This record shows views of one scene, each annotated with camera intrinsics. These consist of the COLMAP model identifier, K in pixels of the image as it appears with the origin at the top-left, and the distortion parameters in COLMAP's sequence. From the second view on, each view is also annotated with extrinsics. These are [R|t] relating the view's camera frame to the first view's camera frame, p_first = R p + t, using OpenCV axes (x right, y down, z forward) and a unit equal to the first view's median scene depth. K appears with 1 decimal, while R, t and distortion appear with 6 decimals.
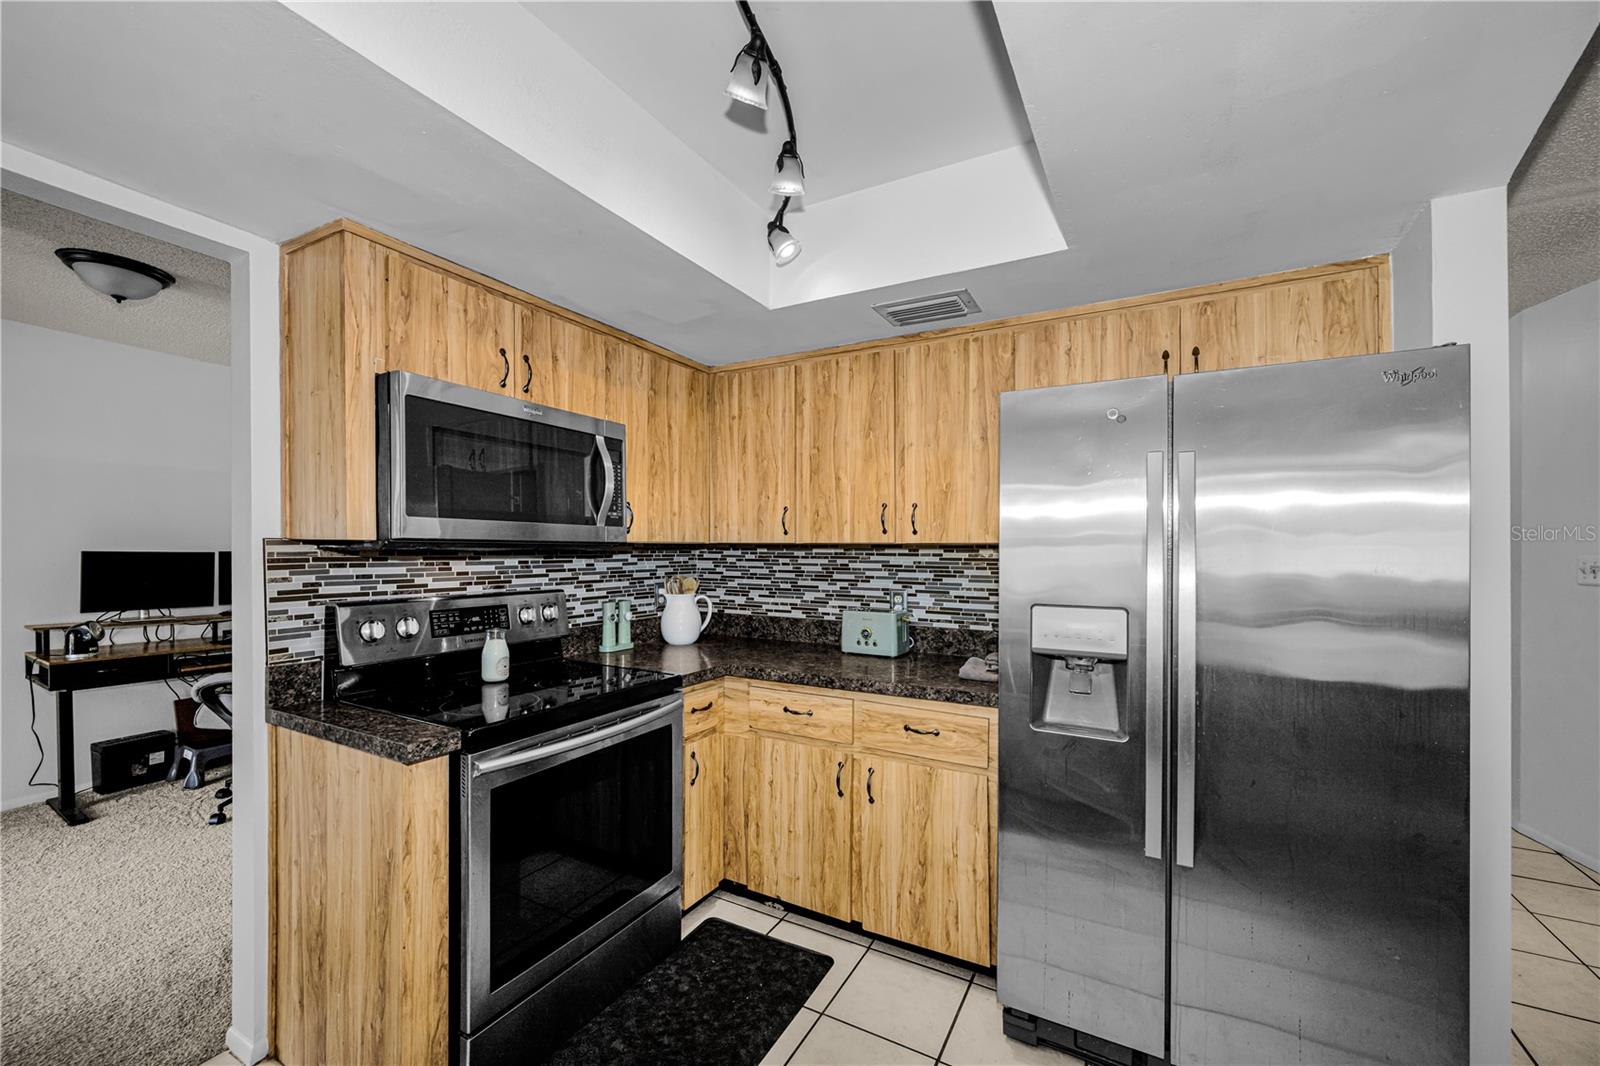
lens RADIAL K [[632.9, 0, 802.0], [0, 632.9, 551.3], [0, 0, 1]] dist [-0.001951, -0.000229]
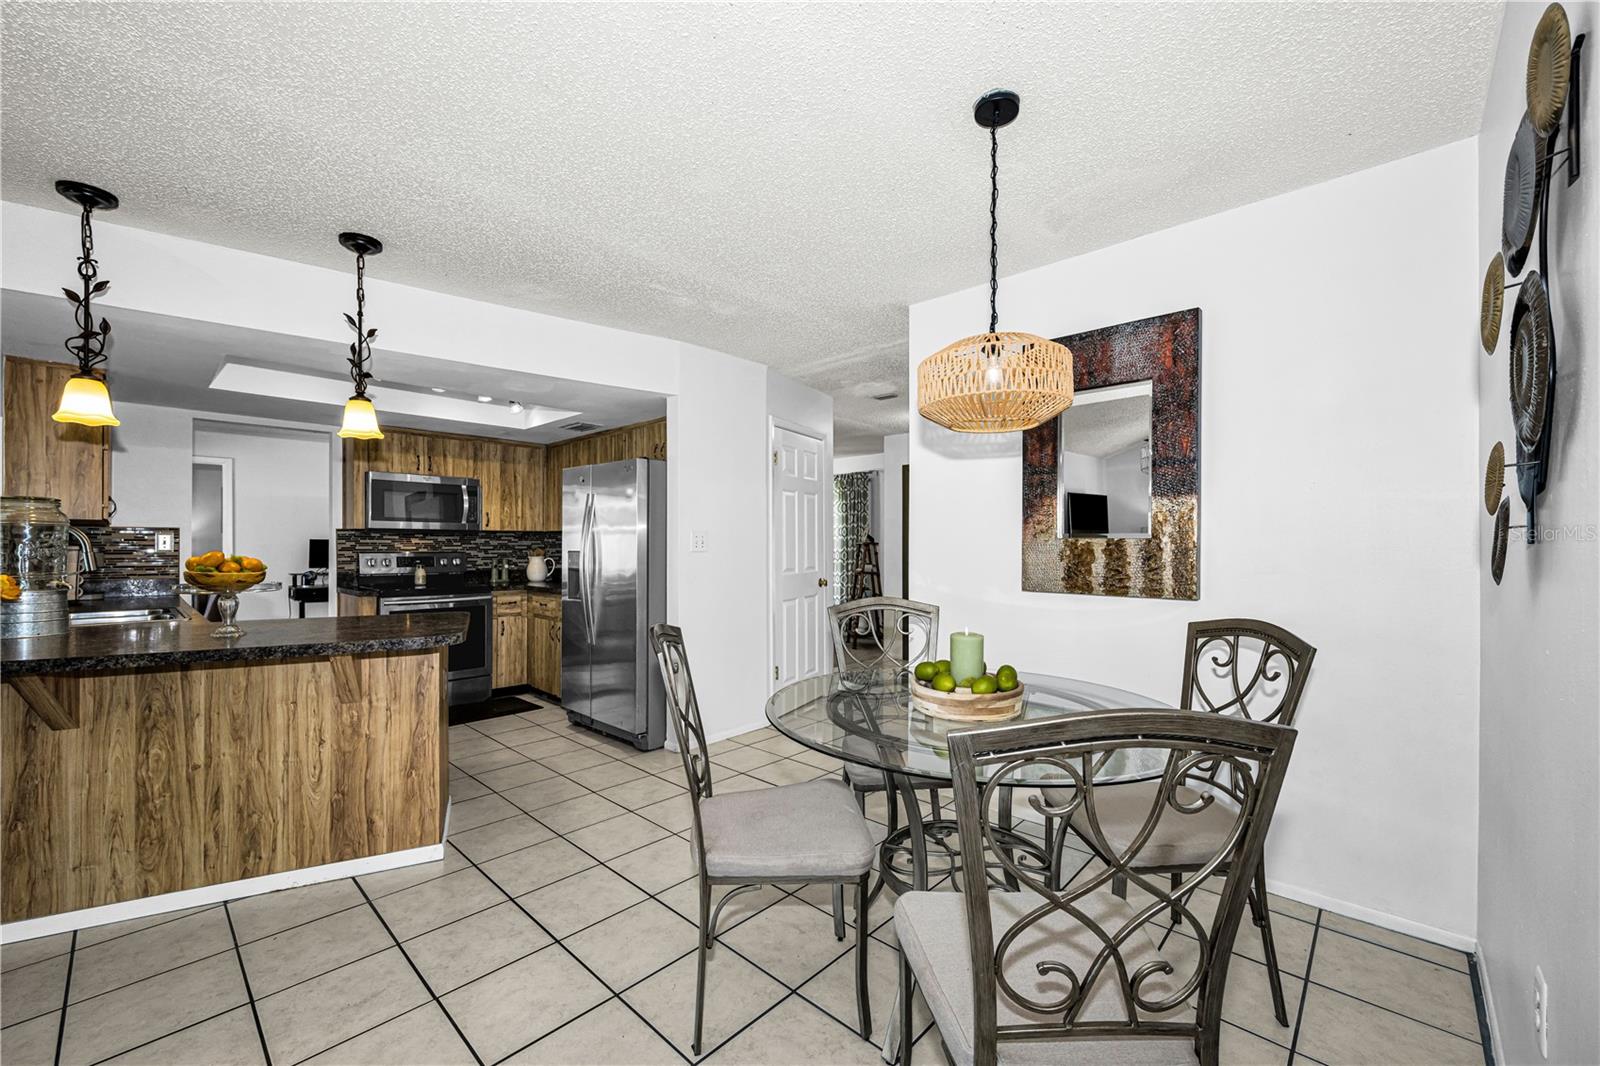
lens RADIAL K [[632.9, 0, 802.0], [0, 632.9, 551.3], [0, 0, 1]] dist [-0.001951, -0.000229]
pose [[0.970532, -0.002385, -0.240960, 1.335844], [0.003122, 0.999992, 0.002676, 0.056046], [0.240951, -0.003349, 0.970531, -0.905461]]
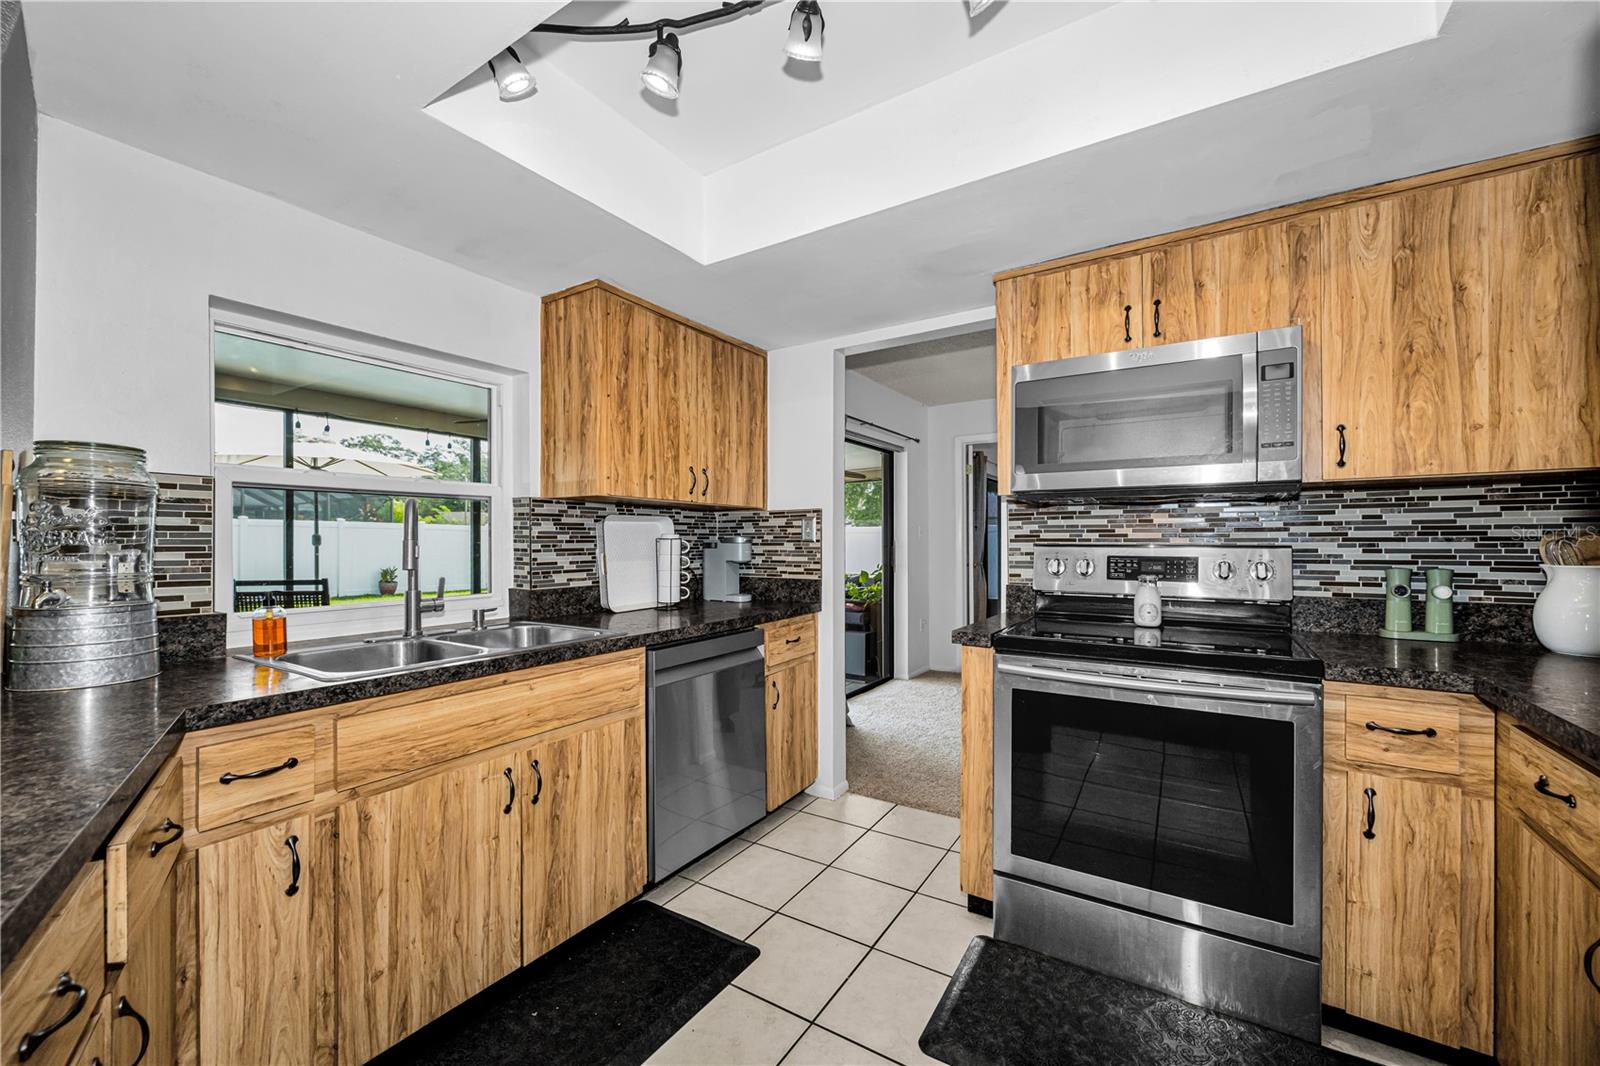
lens RADIAL K [[633.9, 0, 800.0], [0, 633.9, 538.8], [0, 0, 1]] dist [-0.008000, -0.000062]
pose [[-0.069655, -0.011127, -0.997509, 0.480440], [-0.004912, 0.999929, -0.010811, 0.063704], [0.997559, 0.004147, -0.069705, 0.423858]]
